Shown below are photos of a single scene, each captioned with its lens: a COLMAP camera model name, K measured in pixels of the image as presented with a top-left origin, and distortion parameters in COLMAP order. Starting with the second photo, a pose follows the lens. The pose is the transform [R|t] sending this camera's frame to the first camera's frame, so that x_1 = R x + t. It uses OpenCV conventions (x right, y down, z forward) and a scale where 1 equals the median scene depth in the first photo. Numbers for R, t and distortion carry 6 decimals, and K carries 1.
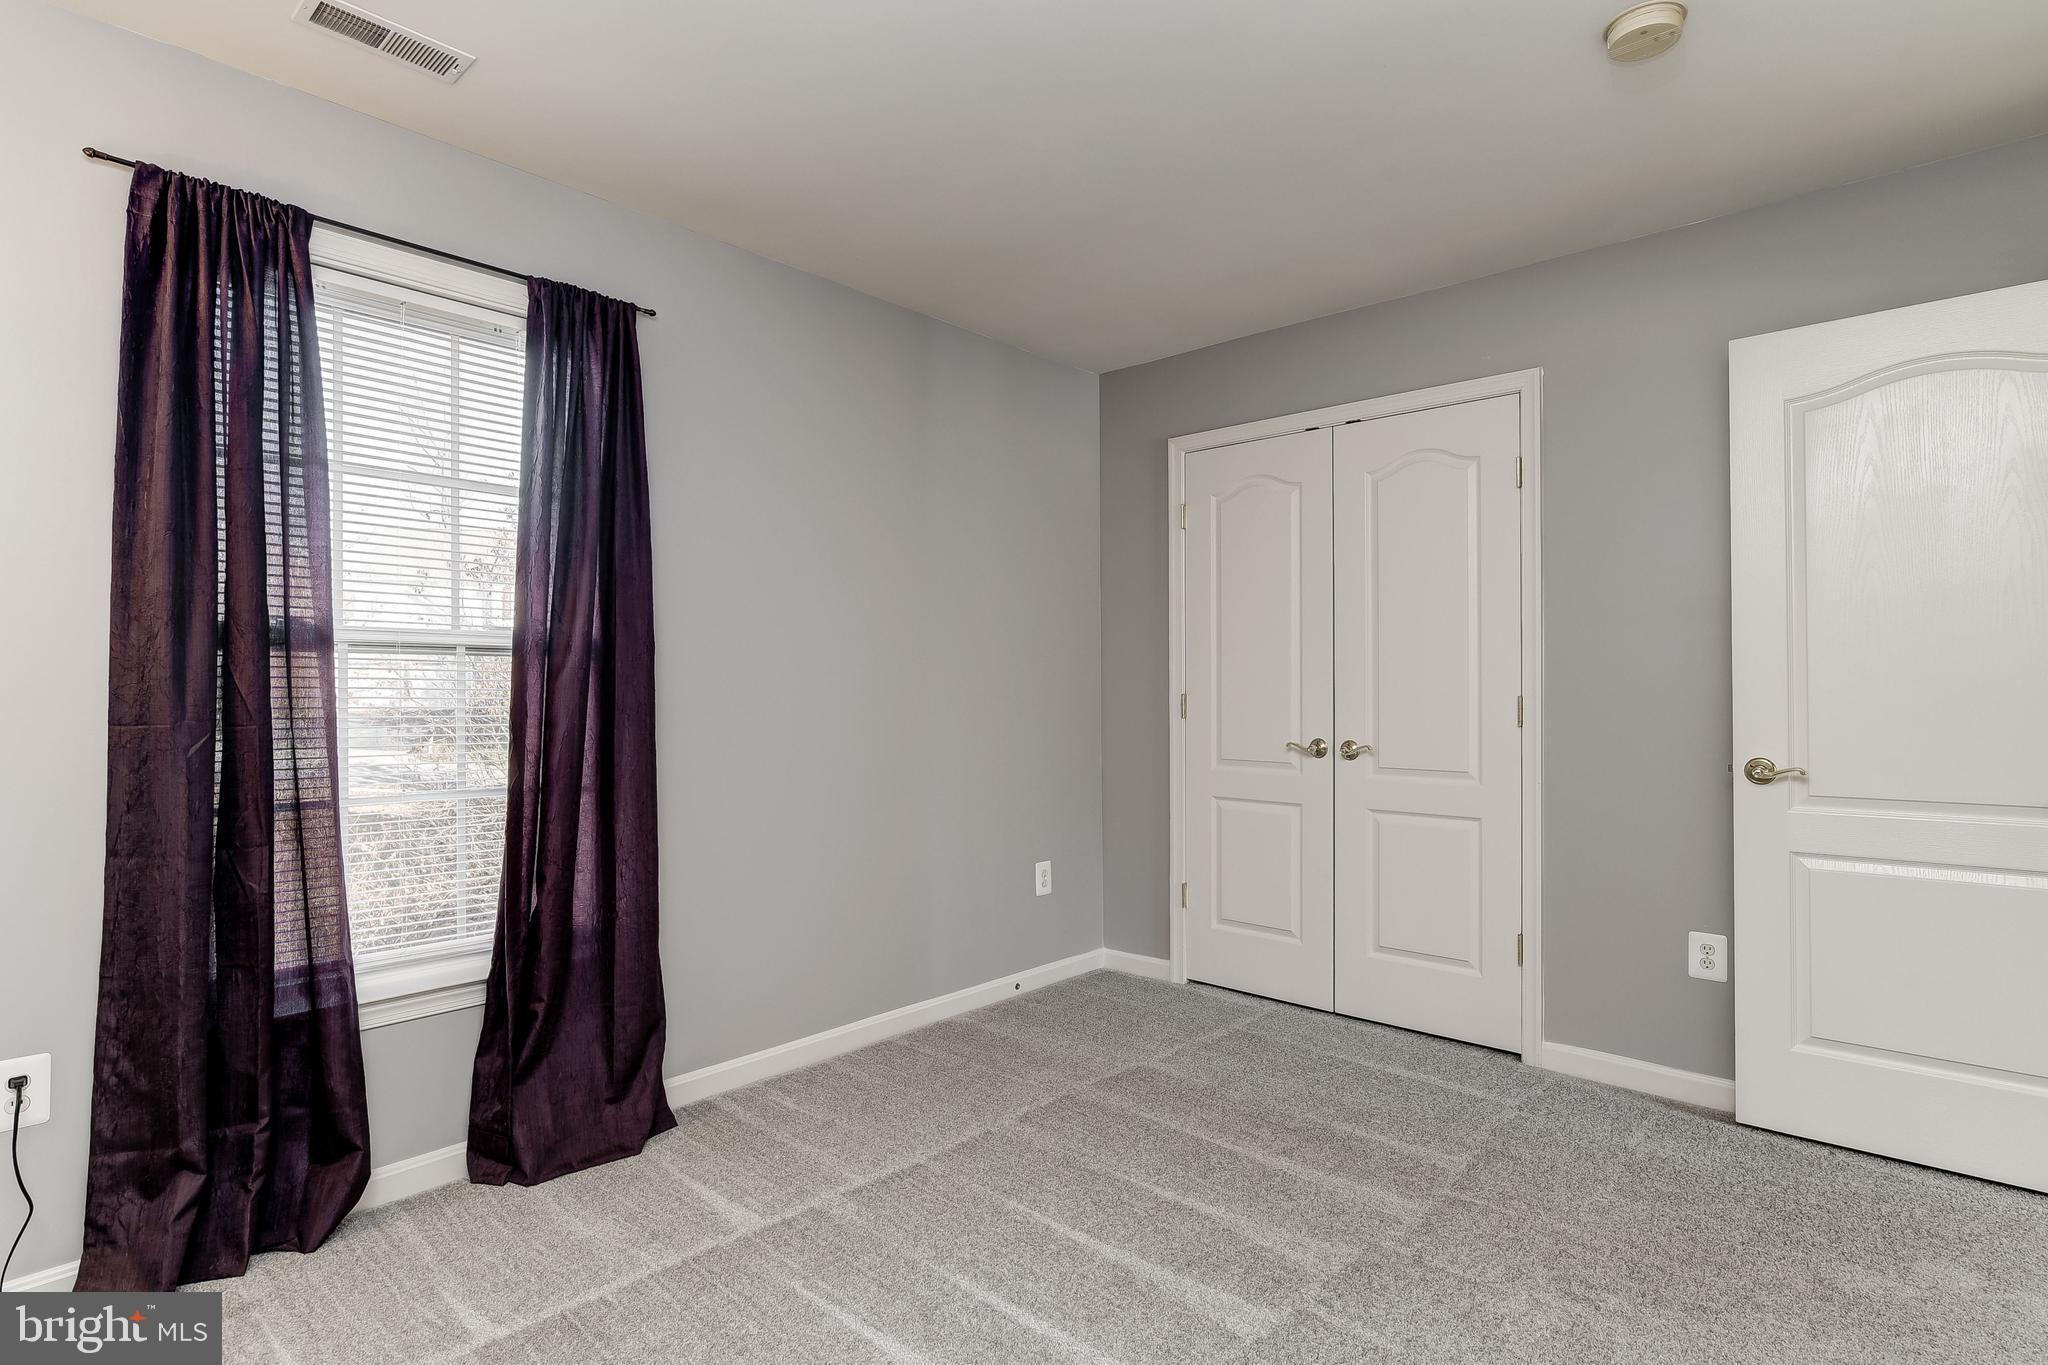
lens RADIAL K [[1025.8, 0, 1011.8], [0, 1025.8, 680.6], [0, 0, 1]] dist [-0.009654, 0.004163]
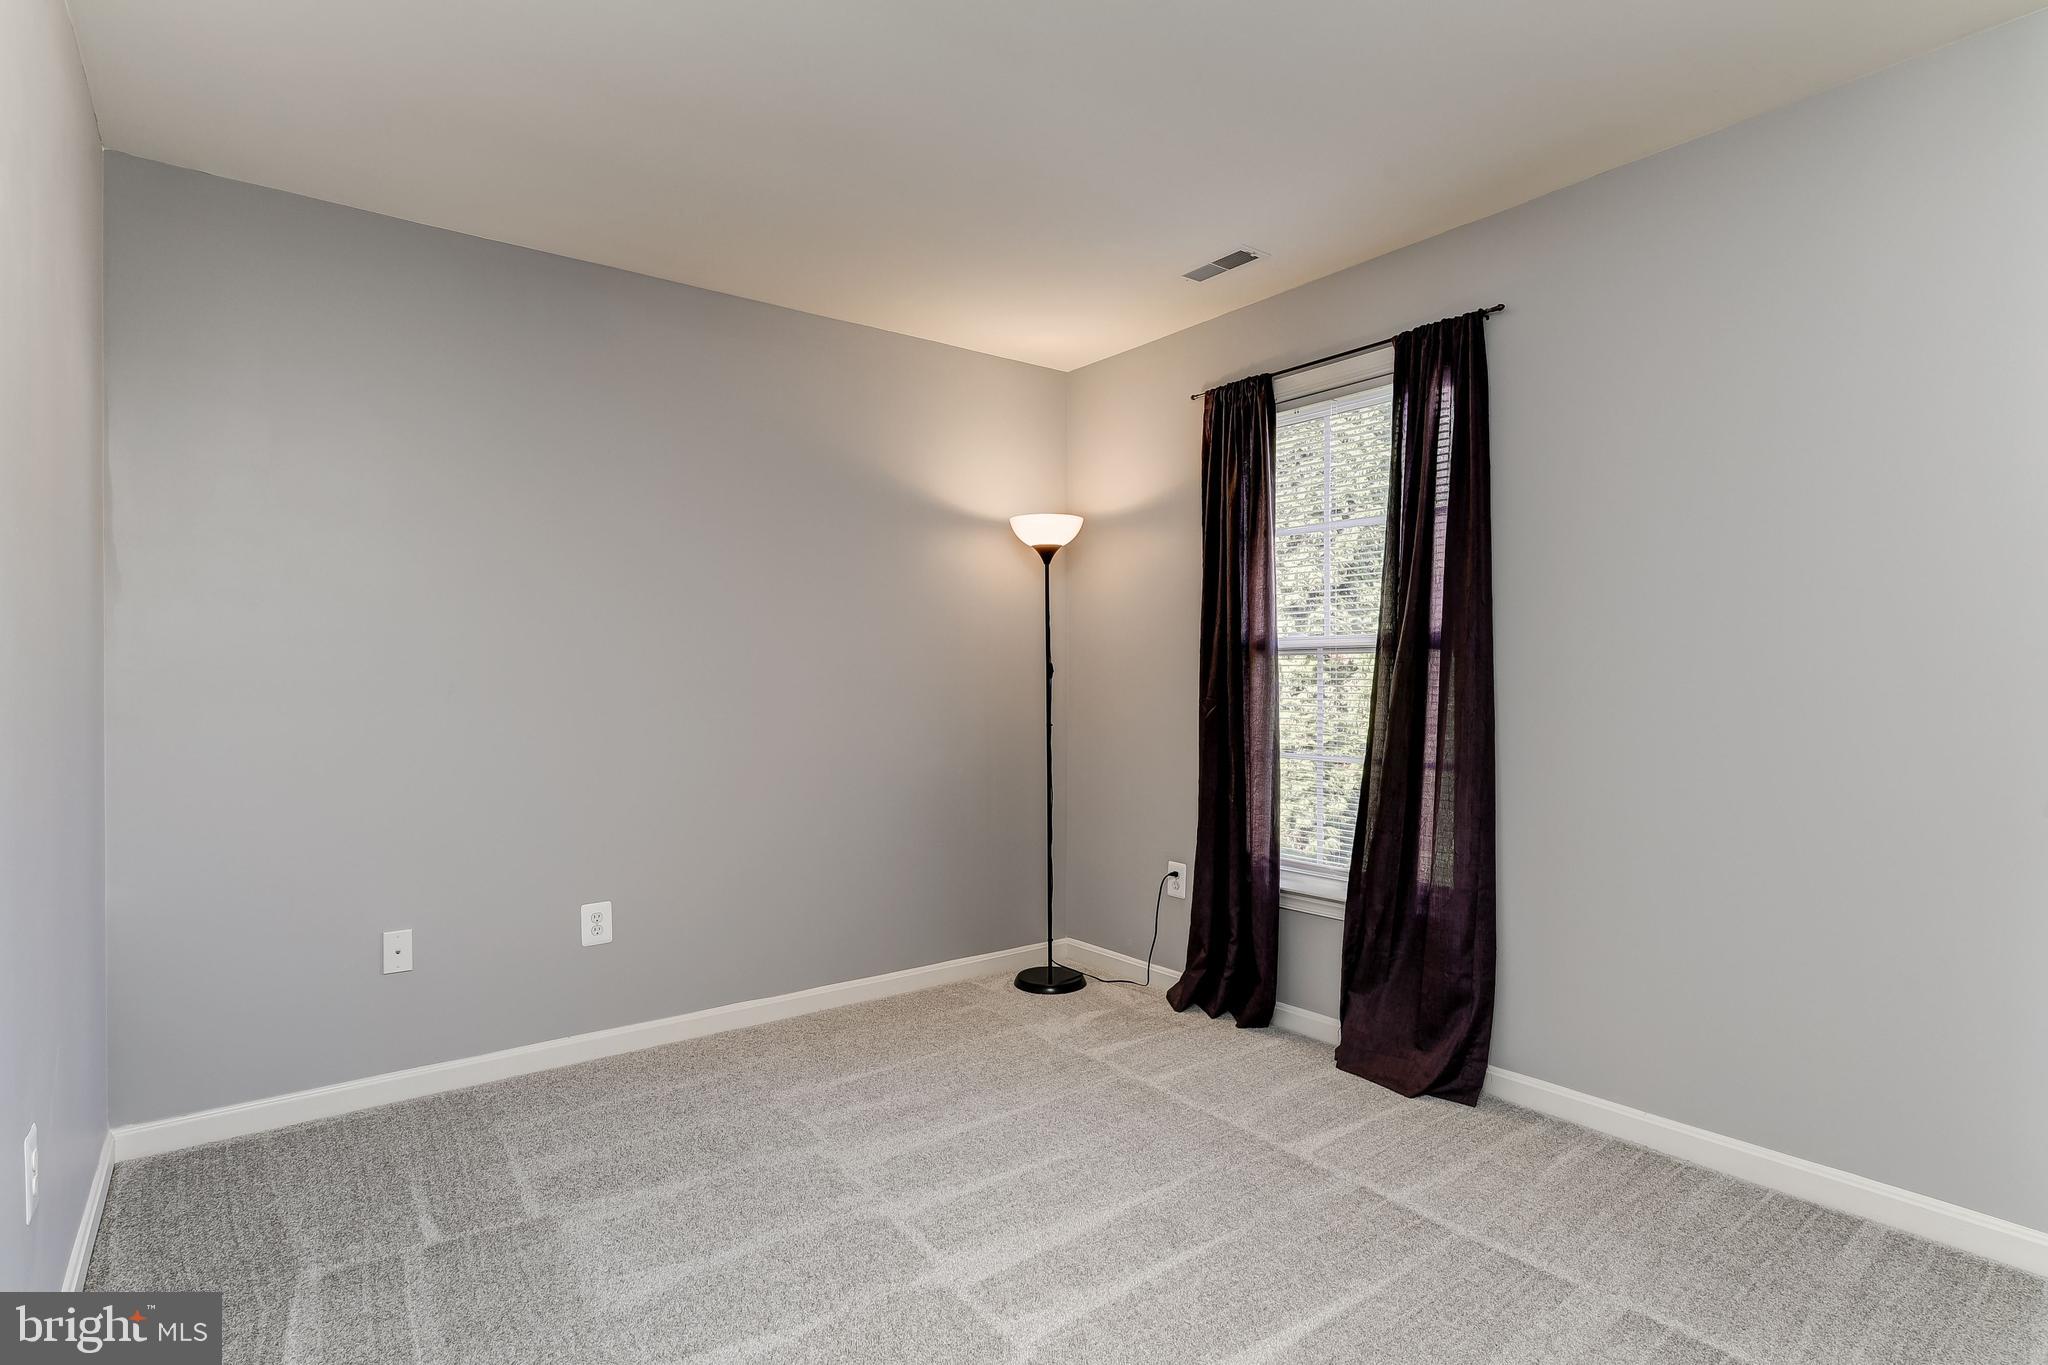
lens RADIAL K [[1025.8, 0, 1010.6], [0, 1025.8, 676.1], [0, 0, 1]] dist [-0.009654, 0.004163]
pose [[-0.169719, 0.000153, -0.985492, 0.862991], [0.009887, 0.999950, -0.001547, 0.001464], [0.985443, -0.010006, -0.169712, 0.821903]]
